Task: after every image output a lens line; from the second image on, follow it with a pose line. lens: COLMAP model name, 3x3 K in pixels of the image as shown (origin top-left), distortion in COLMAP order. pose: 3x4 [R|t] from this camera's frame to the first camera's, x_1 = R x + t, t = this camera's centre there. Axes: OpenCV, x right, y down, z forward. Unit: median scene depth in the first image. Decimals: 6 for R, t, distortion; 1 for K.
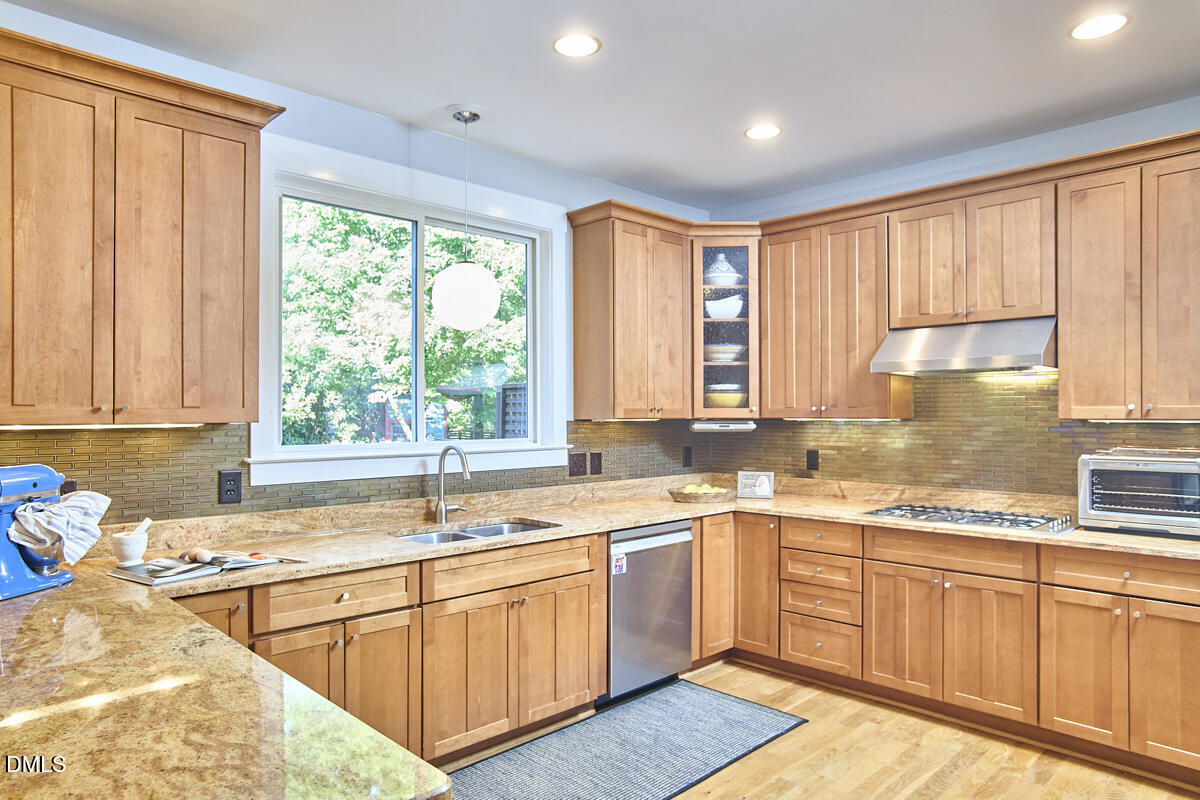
lens RADIAL K [[761.3, 0, 600.0], [0, 761.3, 400.0], [0, 0, 1]] dist [-0.002907, 0.028429]
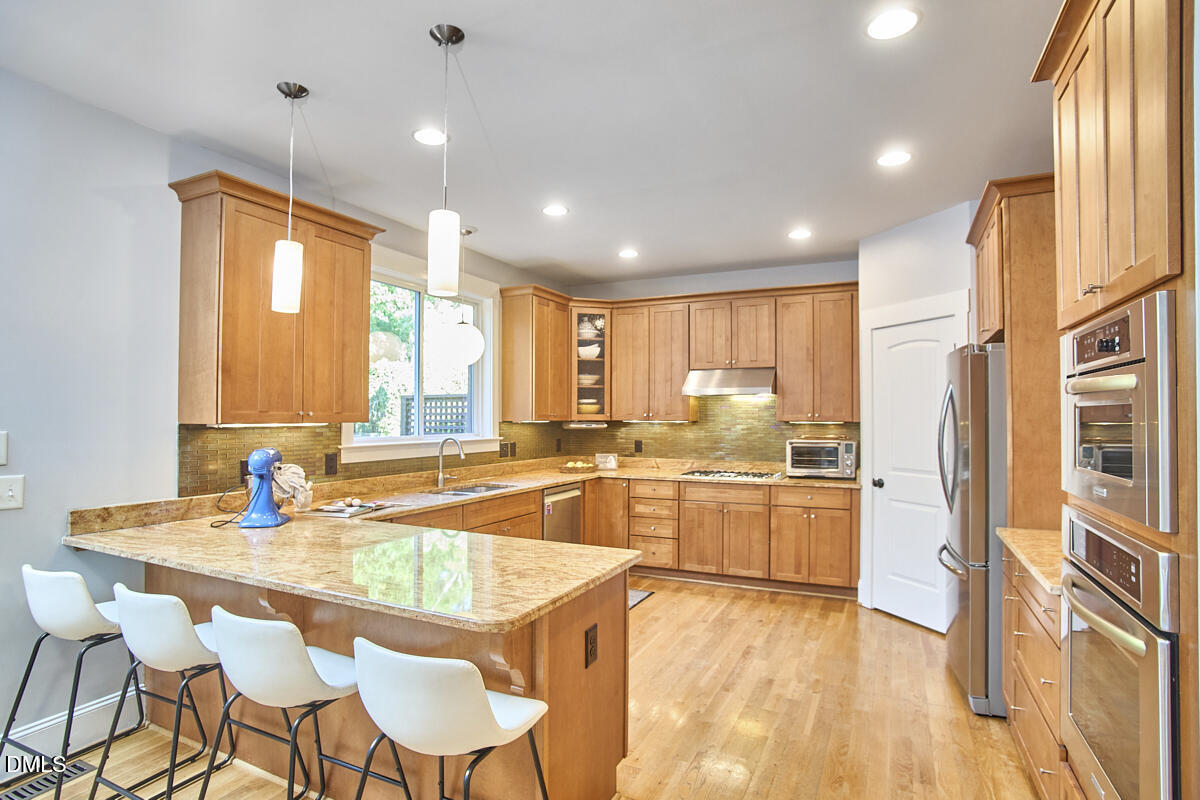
lens RADIAL K [[619.5, 0, 600.0], [0, 619.5, 400.0], [0, 0, 1]] dist [-0.000296, -0.000093]
pose [[0.943327, 0.012630, 0.331625, -0.278244], [-0.009306, 0.999889, -0.011610, -0.004930], [-0.331735, 0.007866, 0.943340, -0.267556]]
